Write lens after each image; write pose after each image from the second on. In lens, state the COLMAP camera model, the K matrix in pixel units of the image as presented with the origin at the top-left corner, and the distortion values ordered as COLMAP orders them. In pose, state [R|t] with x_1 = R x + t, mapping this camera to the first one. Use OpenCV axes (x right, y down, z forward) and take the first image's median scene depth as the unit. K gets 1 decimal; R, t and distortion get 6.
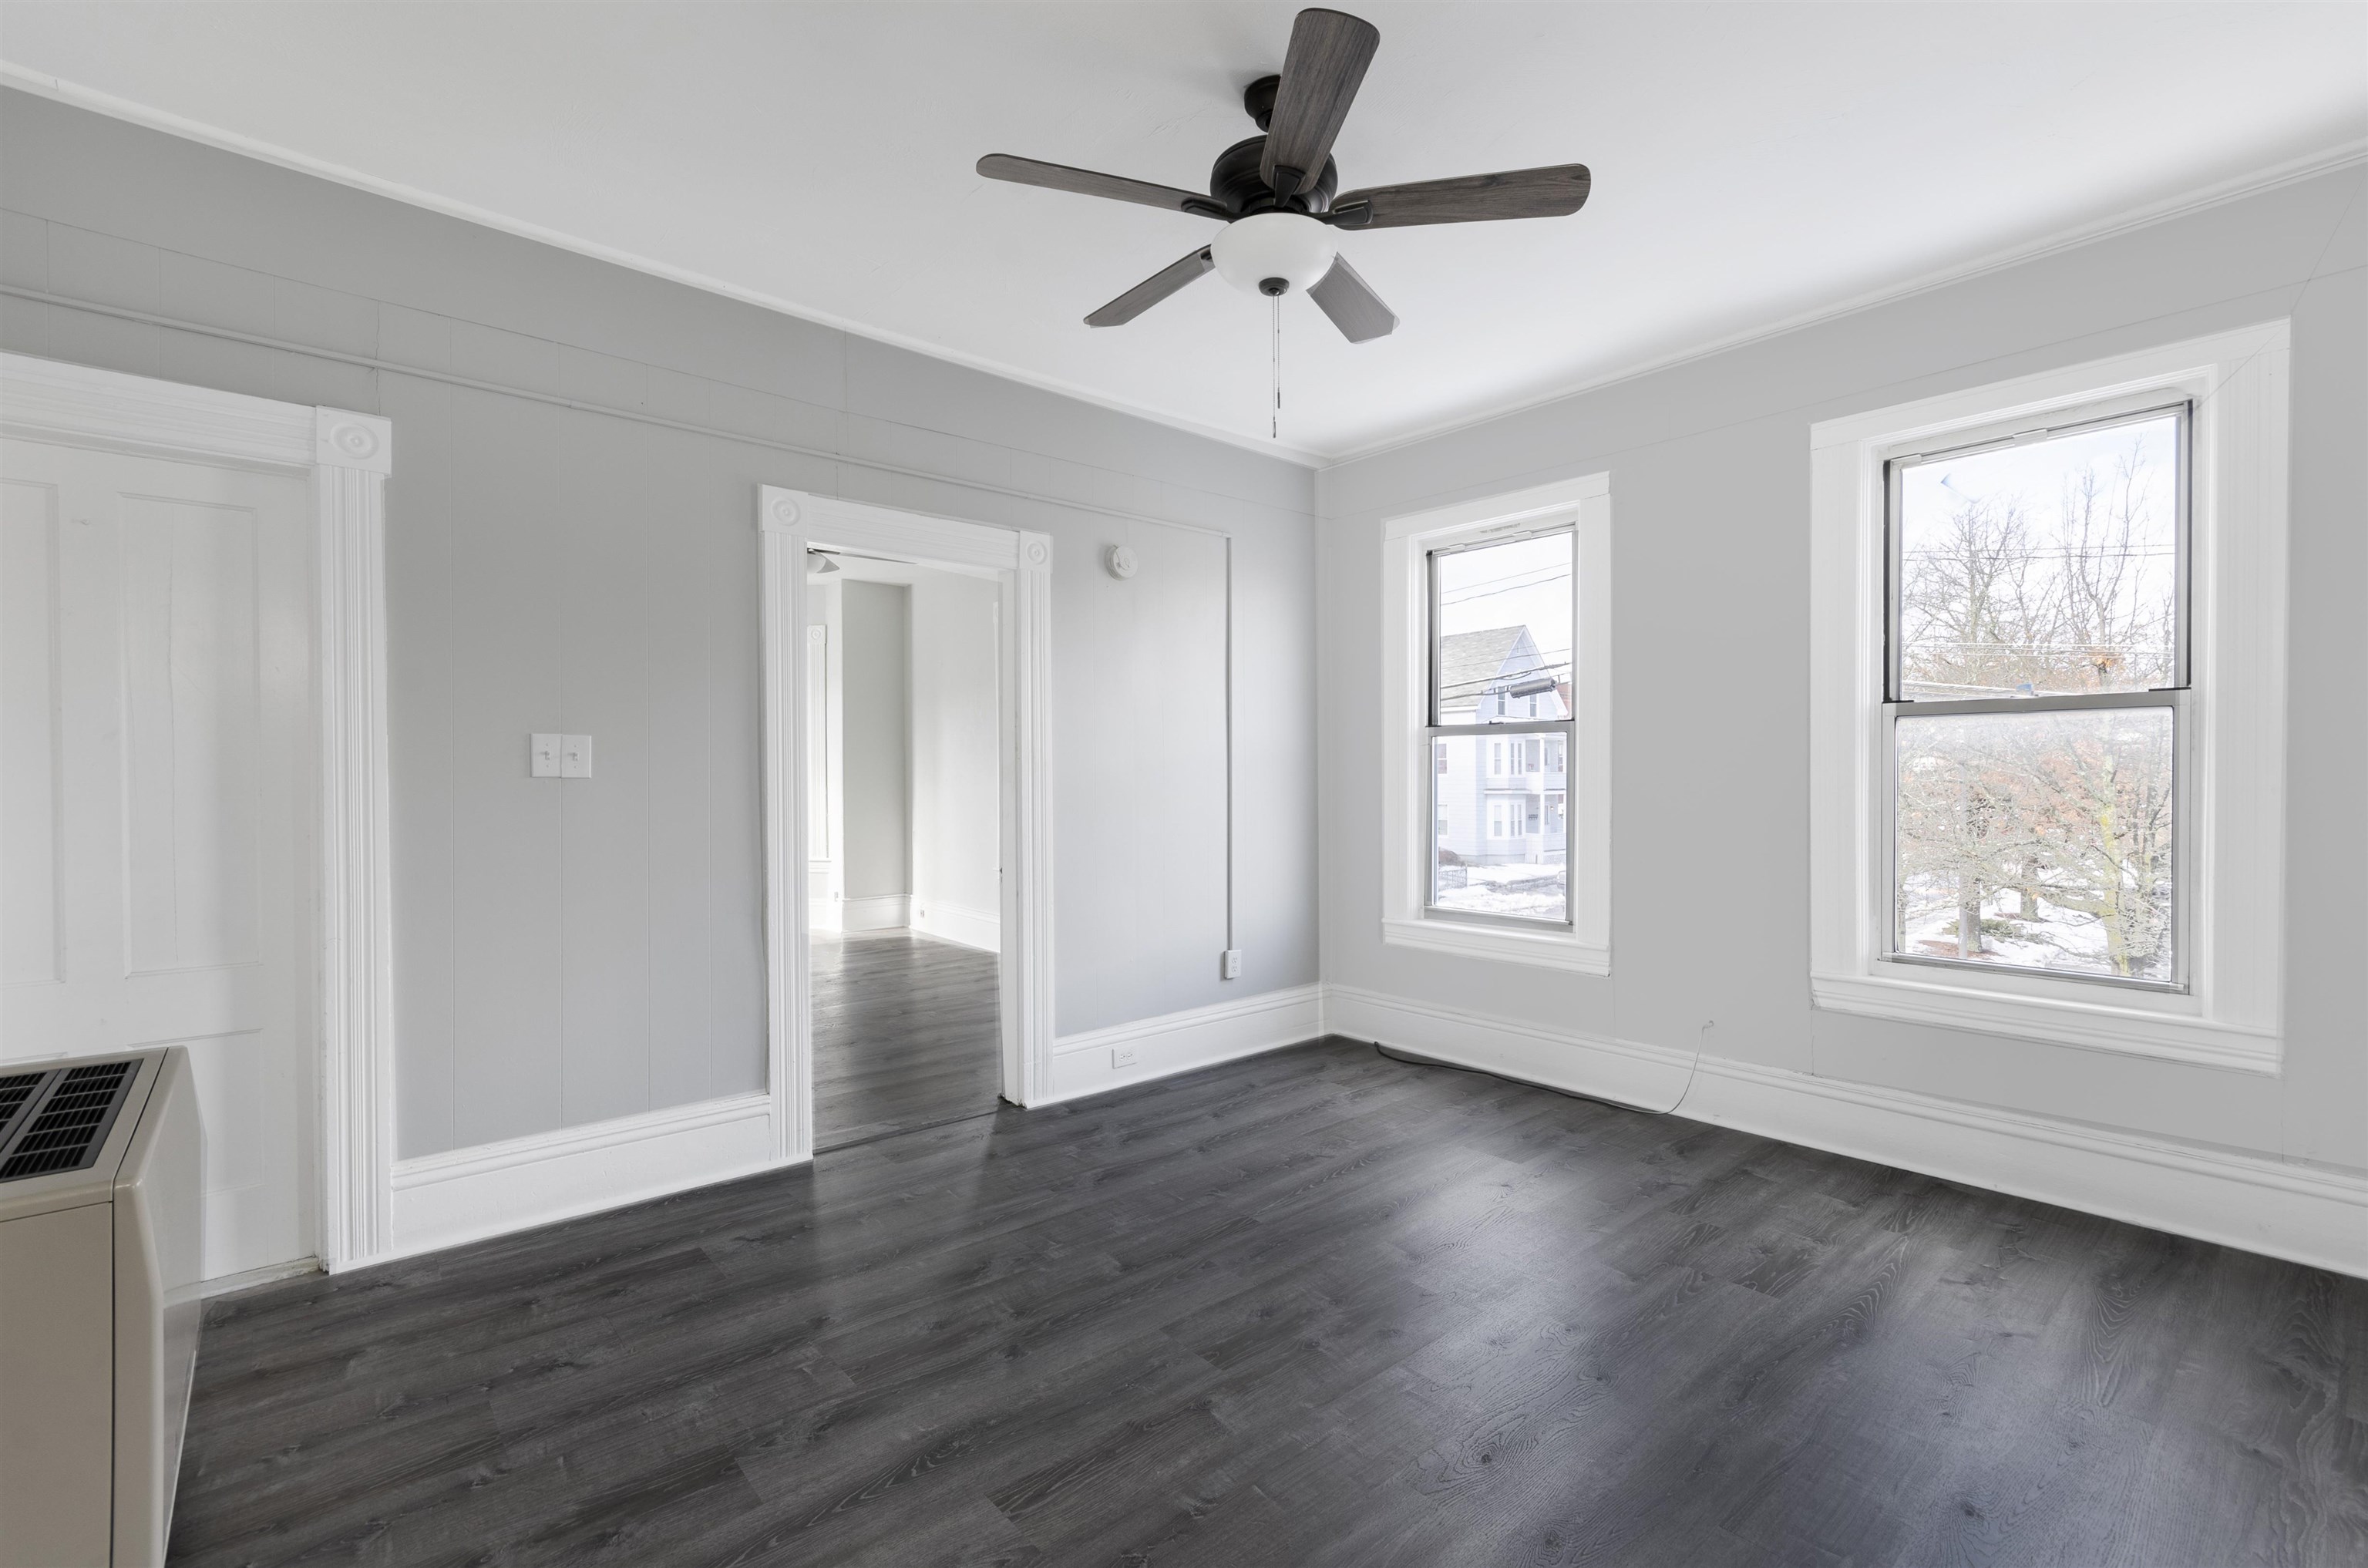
lens RADIAL K [[1051.5, 0, 1182.6], [0, 1051.5, 780.1], [0, 0, 1]] dist [0.002047, 0.000635]
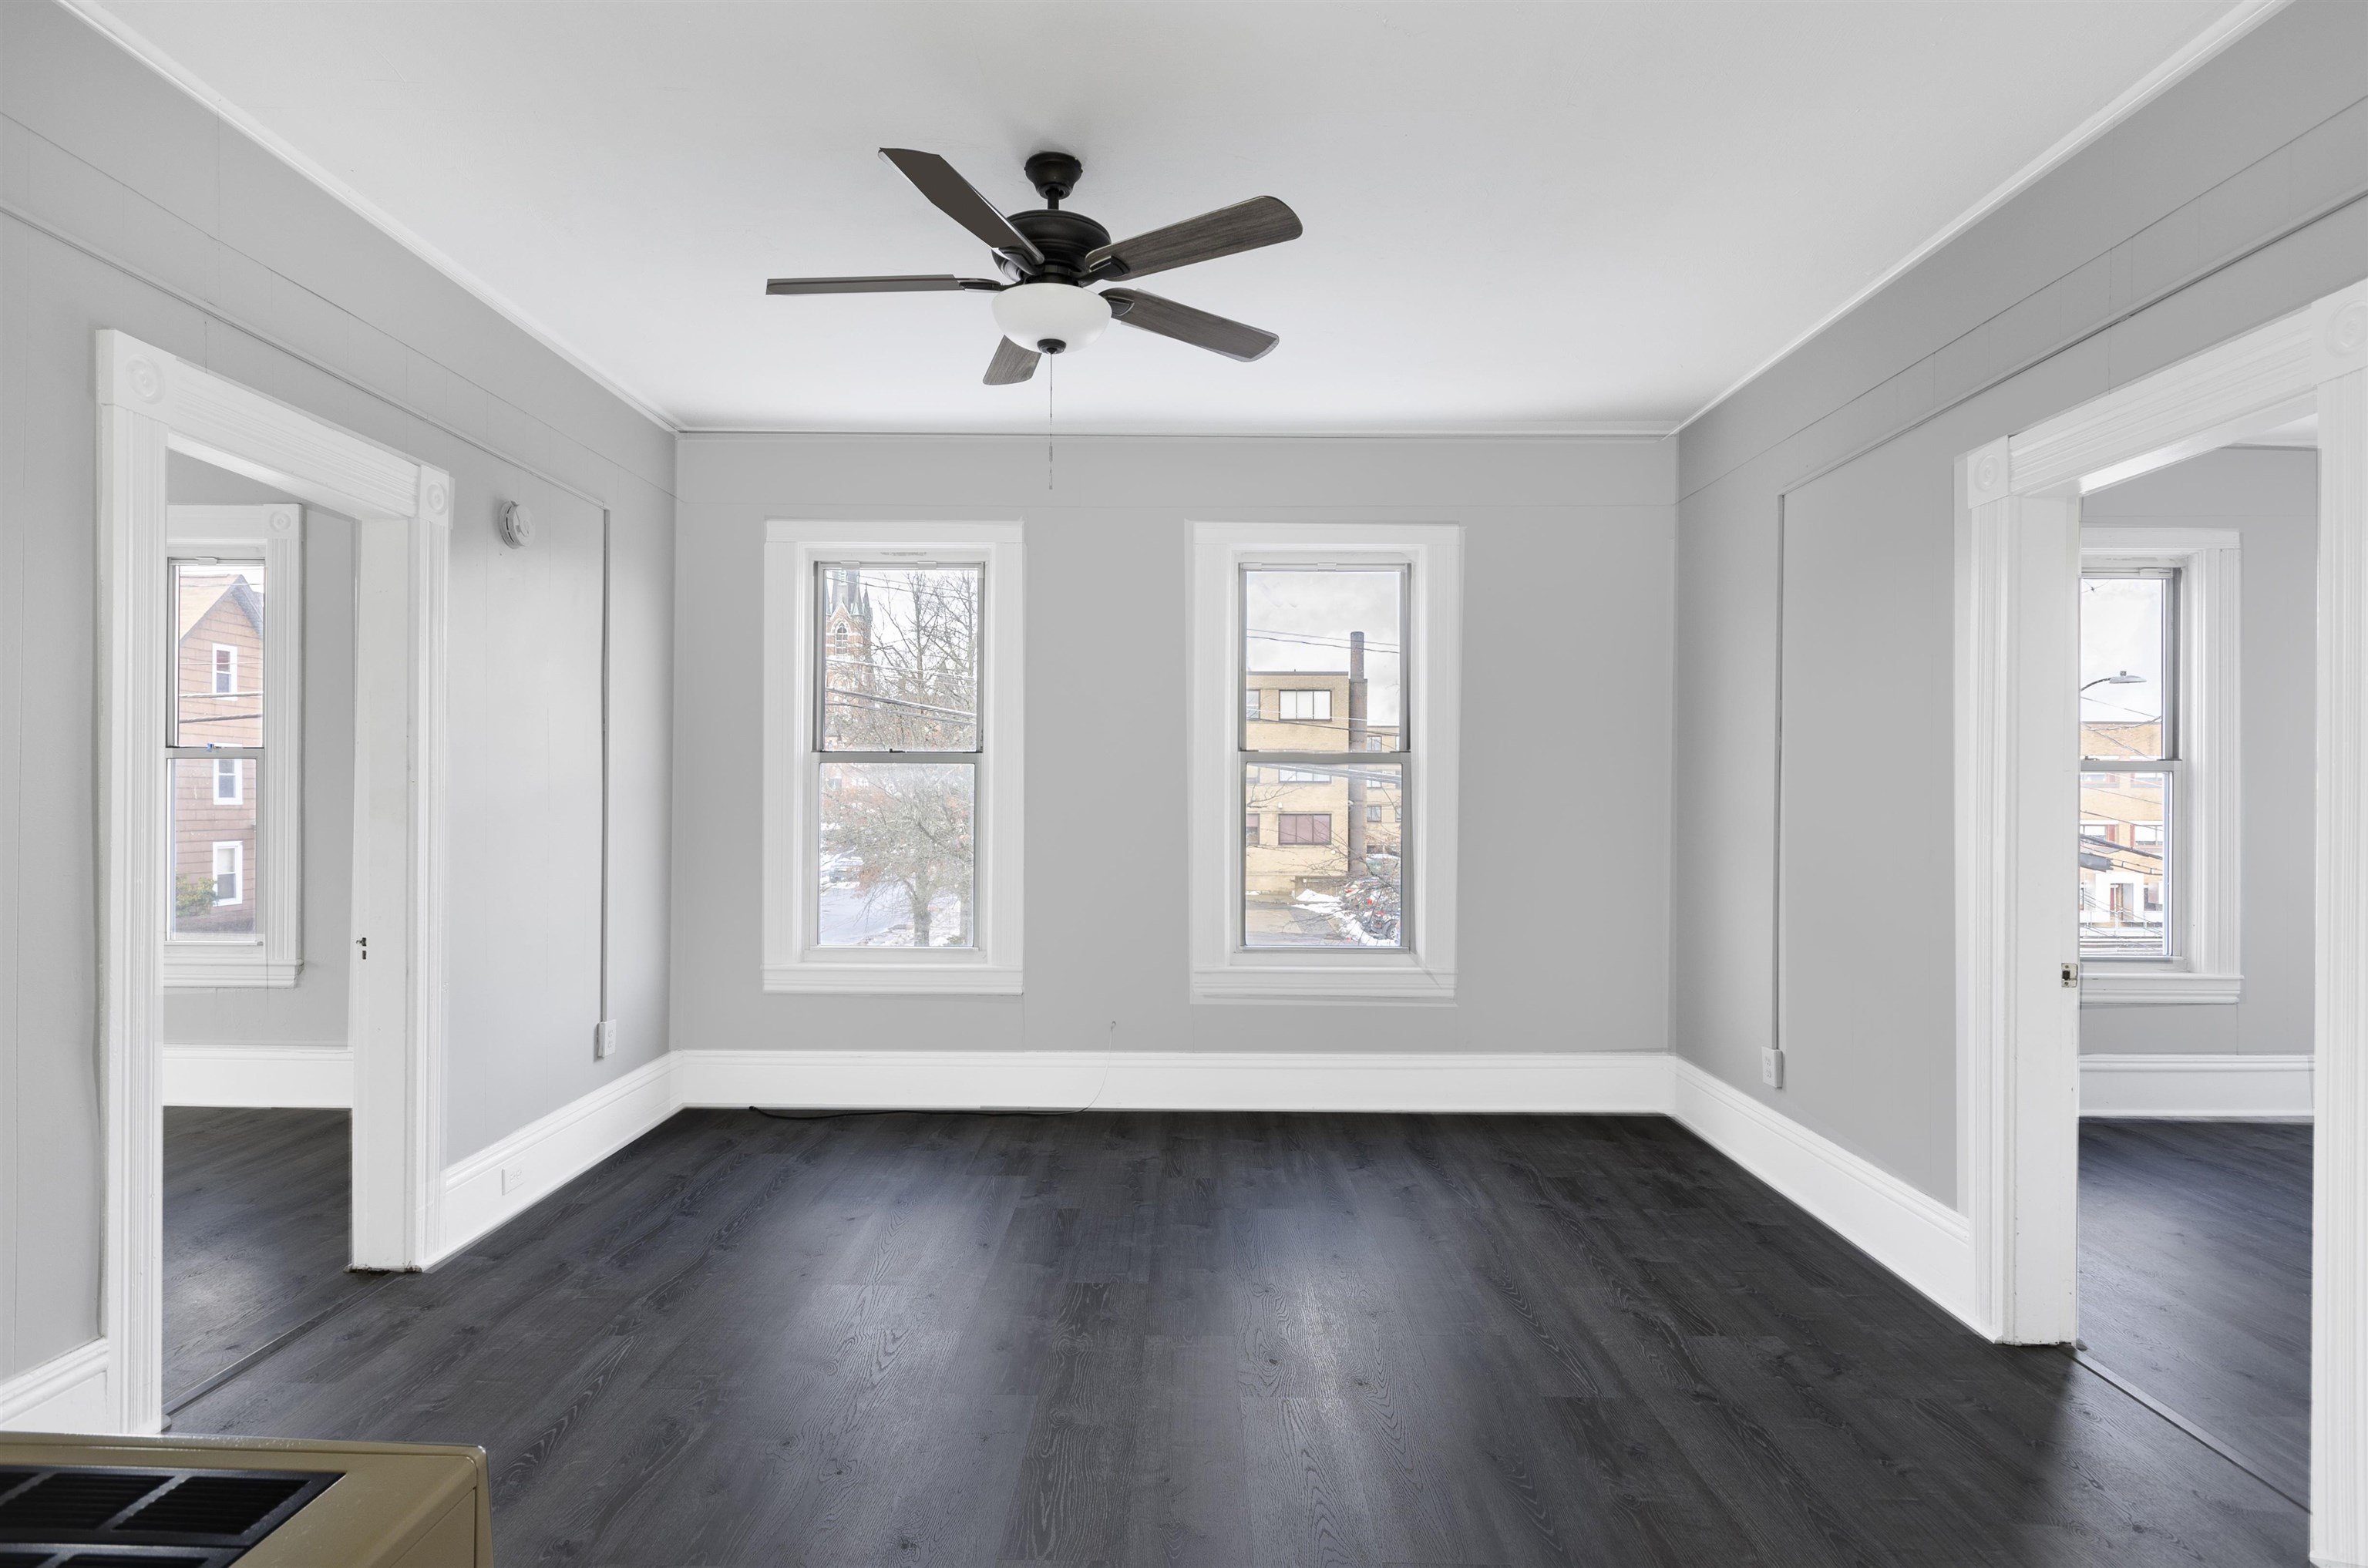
lens RADIAL K [[1229.7, 0, 1184.0], [0, 1229.7, 784.0], [0, 0, 1]] dist [-0.002142, 0.000545]
pose [[0.655477, 0.015246, 0.755061, -0.442242], [-0.004603, 0.999858, -0.016192, -0.007936], [-0.755201, 0.007138, 0.655454, 0.058968]]
